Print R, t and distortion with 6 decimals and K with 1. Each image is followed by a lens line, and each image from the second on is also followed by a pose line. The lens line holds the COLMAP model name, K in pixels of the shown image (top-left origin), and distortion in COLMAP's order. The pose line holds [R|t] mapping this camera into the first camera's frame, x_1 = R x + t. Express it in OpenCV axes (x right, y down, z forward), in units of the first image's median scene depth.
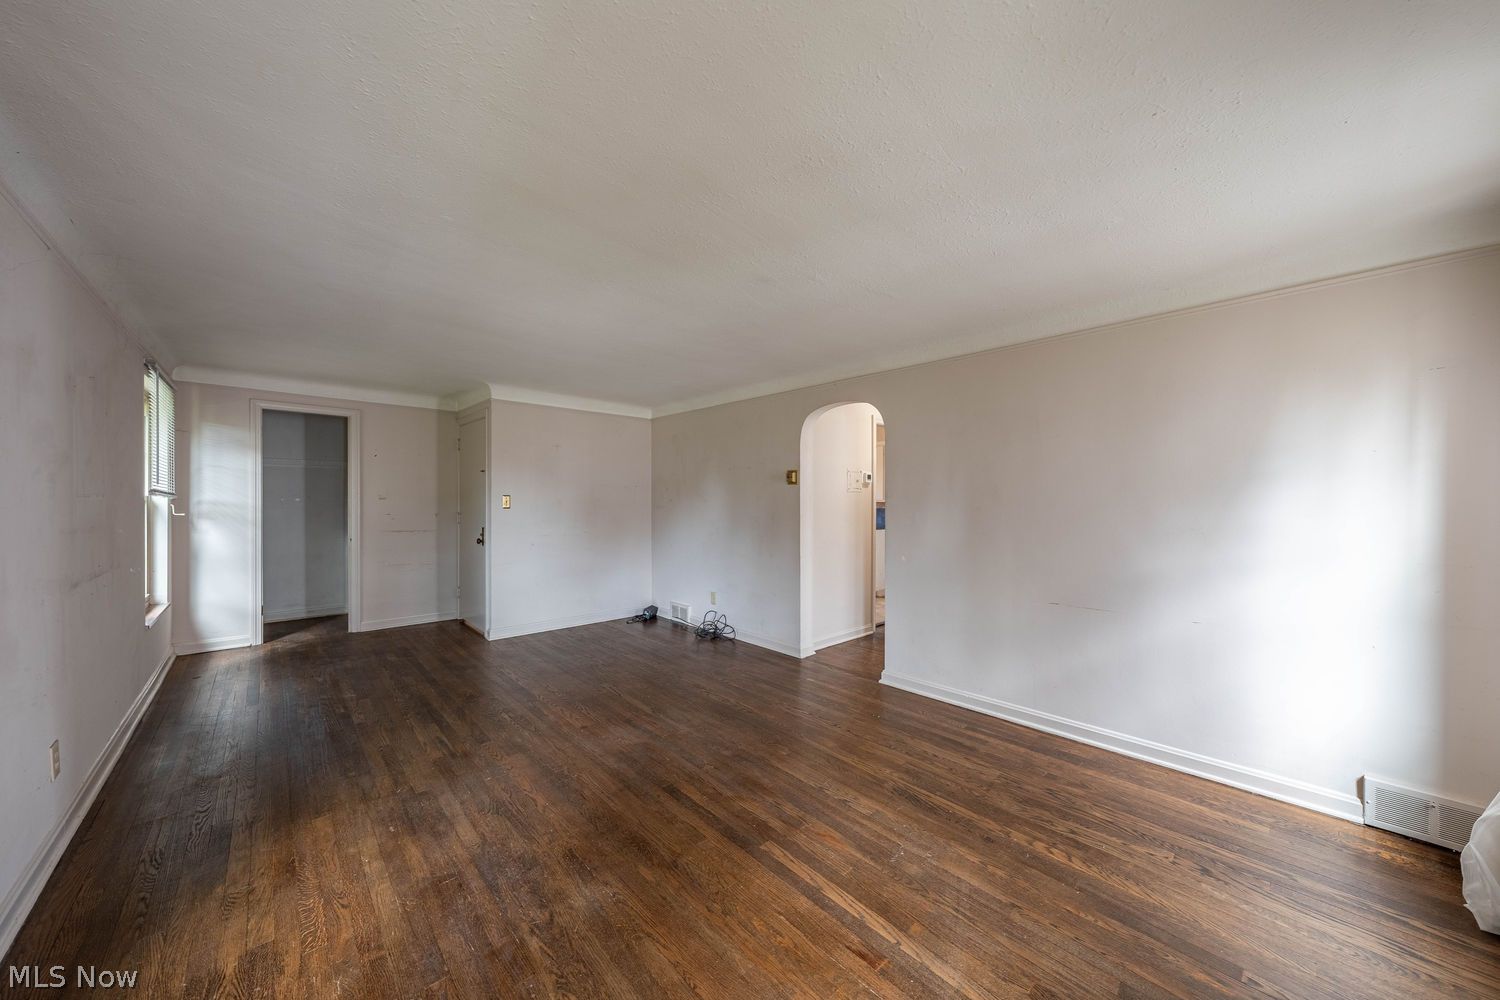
lens RADIAL K [[515.2, 0, 753.7], [0, 515.2, 500.2], [0, 0, 1]] dist [0.001405, 0.000268]
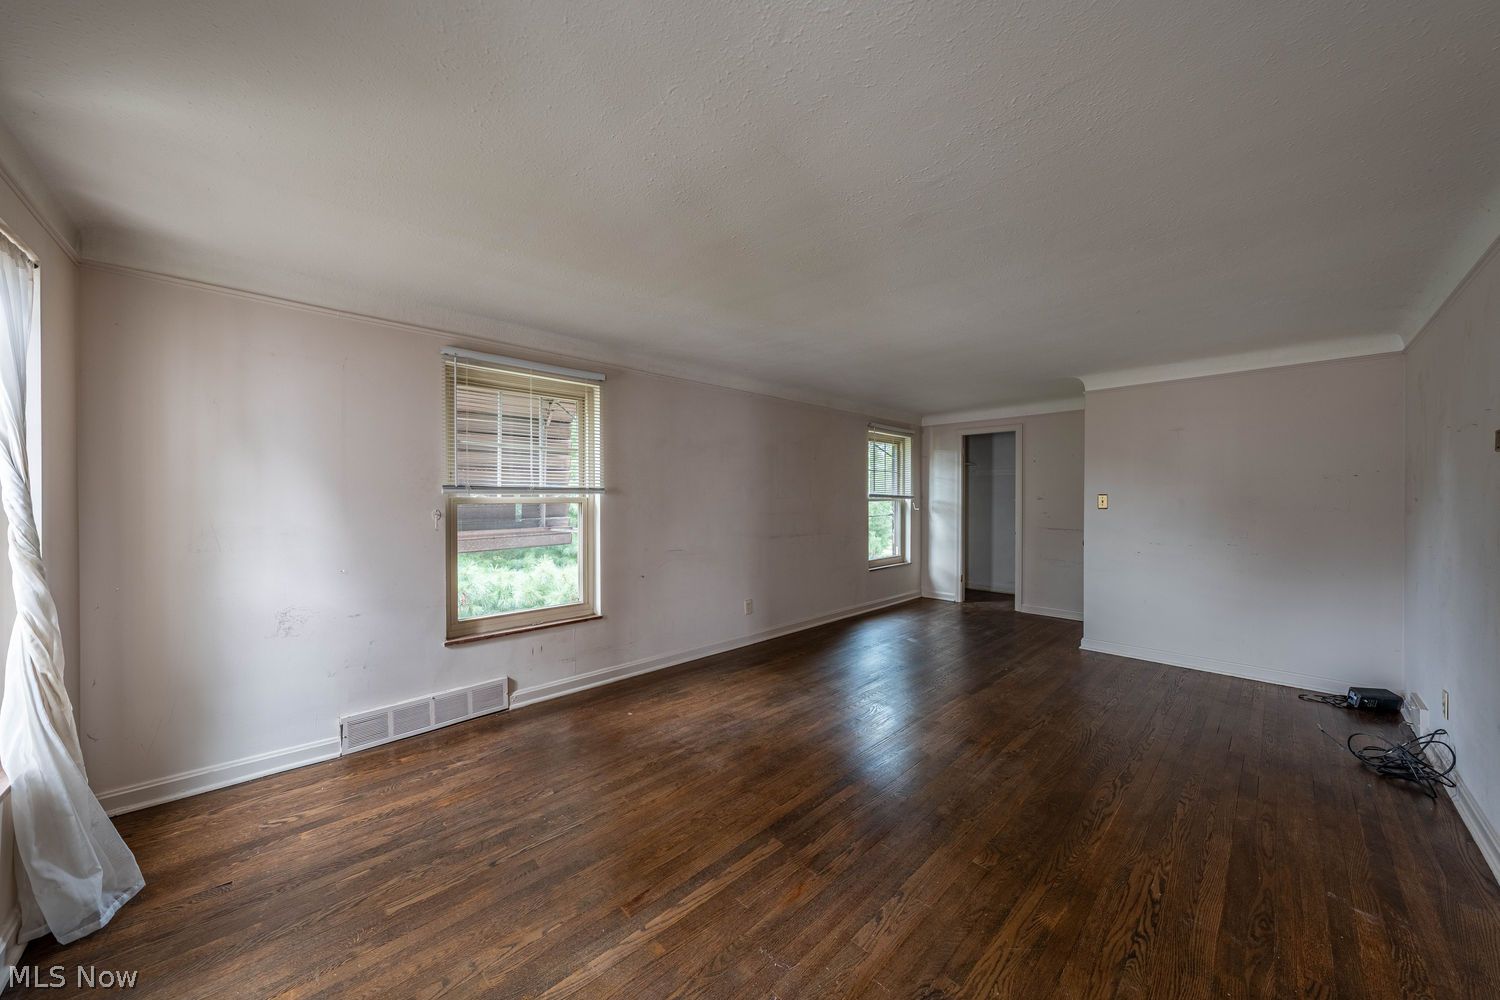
lens RADIAL K [[515.2, 0, 753.7], [0, 515.2, 500.2], [0, 0, 1]] dist [0.001405, 0.000268]
pose [[0.020651, -0.003179, -0.999782, 0.962988], [-0.000300, 0.999995, -0.003186, 0.009489], [0.999787, 0.000366, 0.020650, 0.880181]]
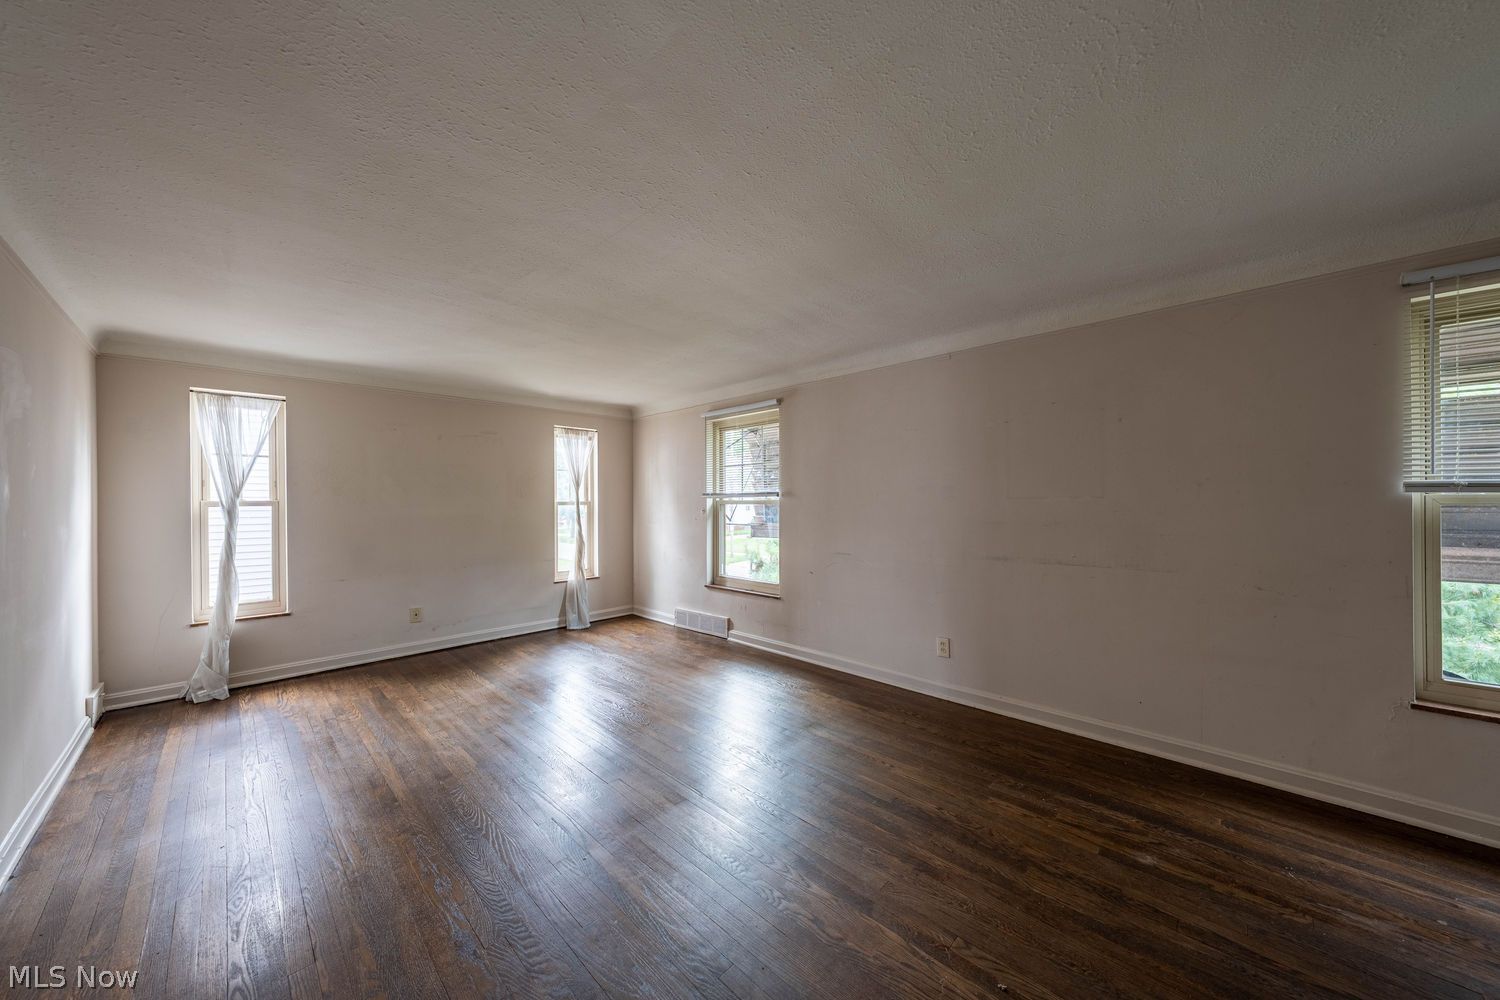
lens RADIAL K [[518.4, 0, 750.0], [0, 518.4, 500.0], [0, 0, 1]] dist [0.000701, 0.000045]
pose [[-0.999240, -0.001046, -0.038960, -0.556541], [-0.000939, 0.999996, -0.002760, 0.000730], [0.038963, -0.002721, -0.999237, 2.496034]]
